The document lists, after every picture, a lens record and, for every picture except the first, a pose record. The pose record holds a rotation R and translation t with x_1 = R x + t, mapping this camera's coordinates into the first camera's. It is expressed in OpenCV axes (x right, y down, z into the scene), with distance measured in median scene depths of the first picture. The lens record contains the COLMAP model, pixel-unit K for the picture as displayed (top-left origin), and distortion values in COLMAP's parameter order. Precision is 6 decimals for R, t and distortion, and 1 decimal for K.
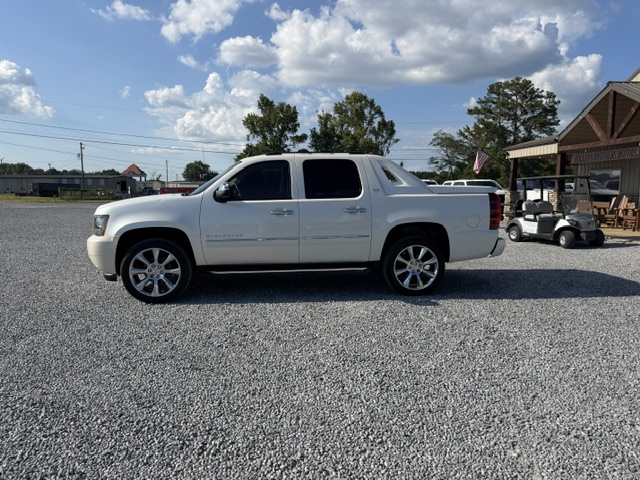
lens RADIAL K [[470.7, 0, 321.6], [0, 470.7, 238.3], [0, 0, 1]] dist [0.026418, -0.030402]
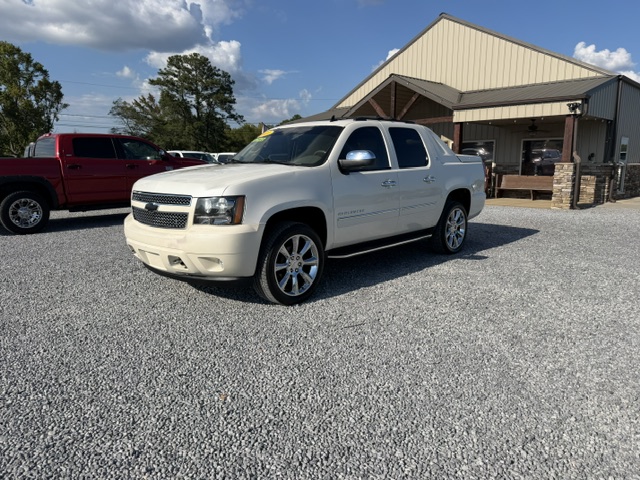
lens RADIAL K [[470.7, 0, 310.9], [0, 470.7, 234.3], [0, 0, 1]] dist [0.026418, -0.030402]
pose [[0.751198, -0.104497, 0.651753, -0.095063], [0.073569, 0.994492, 0.074655, -0.004069], [-0.655964, -0.008132, 0.754748, 0.044886]]
